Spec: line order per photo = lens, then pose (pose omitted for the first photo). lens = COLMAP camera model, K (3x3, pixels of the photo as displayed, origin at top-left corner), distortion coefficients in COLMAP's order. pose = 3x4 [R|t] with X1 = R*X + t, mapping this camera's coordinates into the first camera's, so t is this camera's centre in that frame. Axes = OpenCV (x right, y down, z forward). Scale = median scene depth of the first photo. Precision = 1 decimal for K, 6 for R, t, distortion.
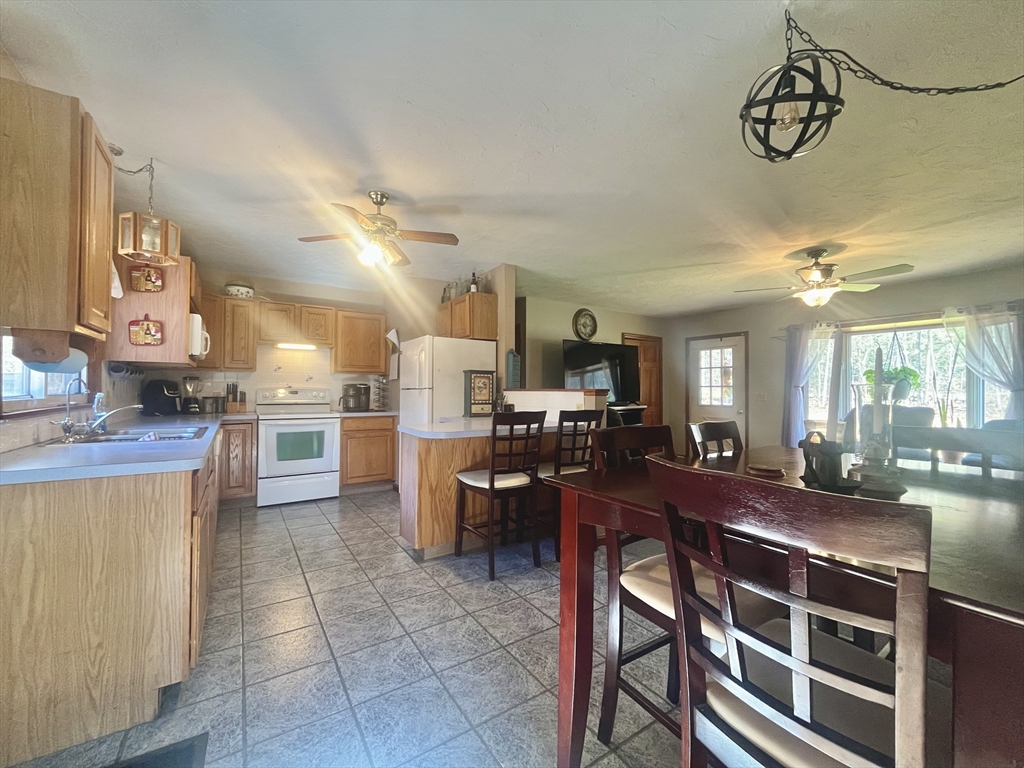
lens RADIAL K [[413.1, 0, 513.9], [0, 413.1, 385.6], [0, 0, 1]] dist [0.000219, -0.000367]
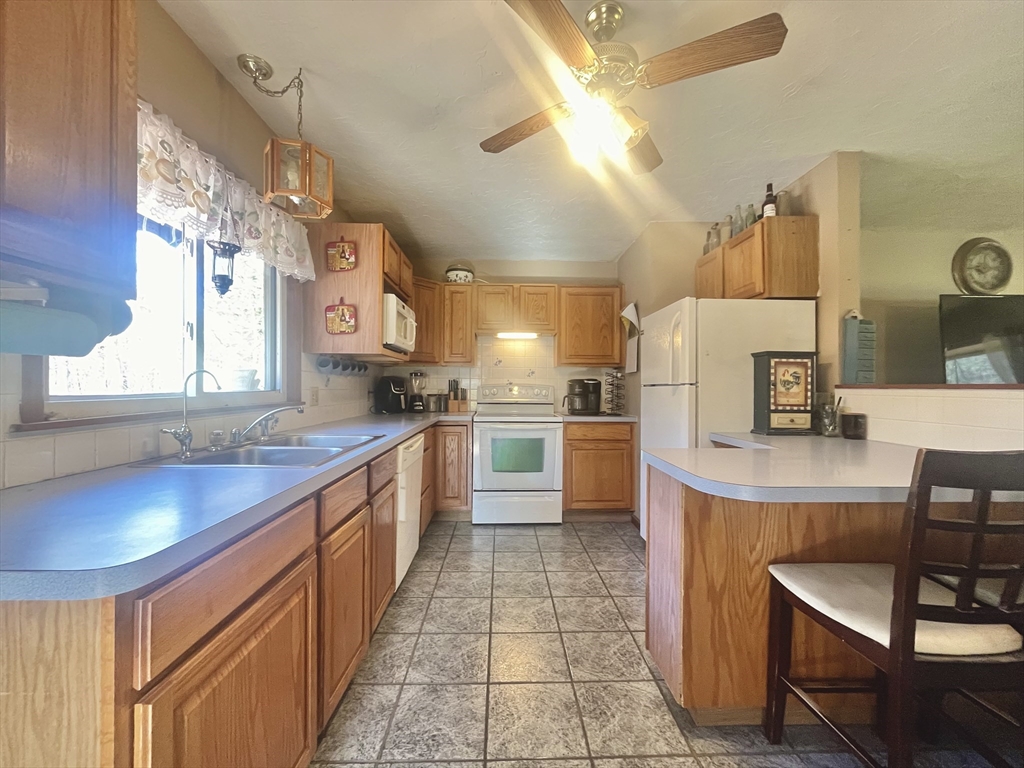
lens RADIAL K [[413.1, 0, 511.1], [0, 413.1, 383.0], [0, 0, 1]] dist [0.000219, -0.000367]
pose [[0.845050, -0.005009, -0.534664, -0.092180], [0.005158, 0.999986, -0.001217, 0.004169], [0.534663, -0.001729, 0.845064, 0.307388]]
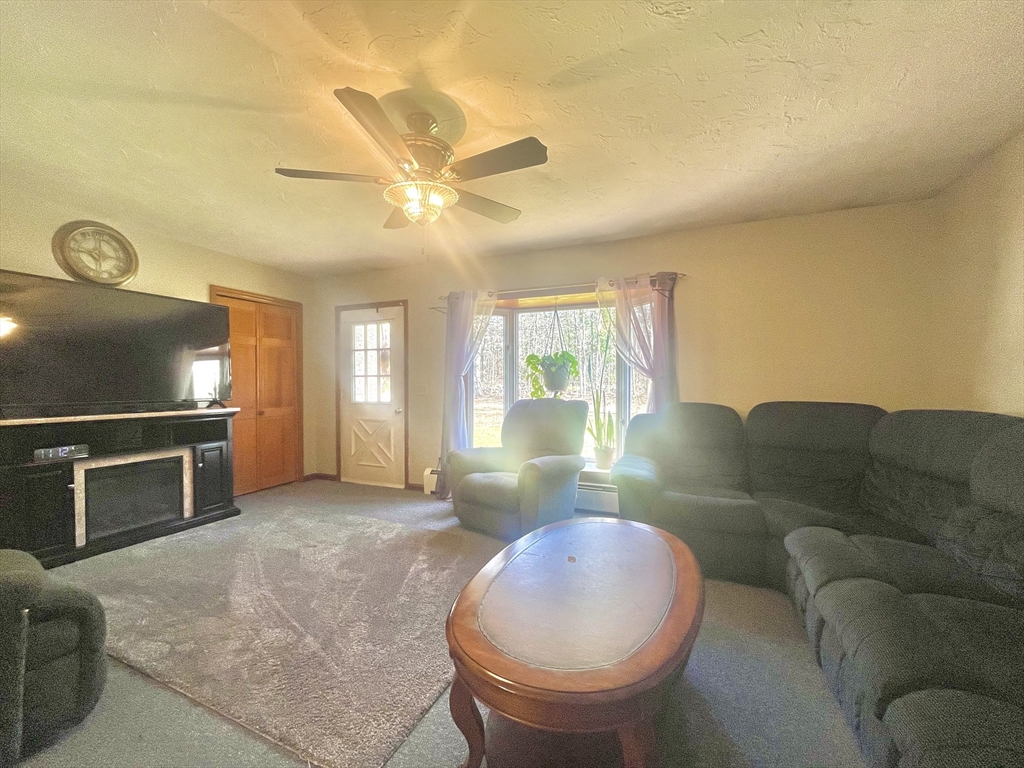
lens RADIAL K [[413.1, 0, 511.7], [0, 413.1, 384.4], [0, 0, 1]] dist [0.000219, -0.000367]
pose [[0.840291, -0.004711, 0.542116, 0.482669], [-0.002205, 0.999924, 0.012107, 0.011437], [-0.542132, -0.011369, 0.840217, 0.427783]]
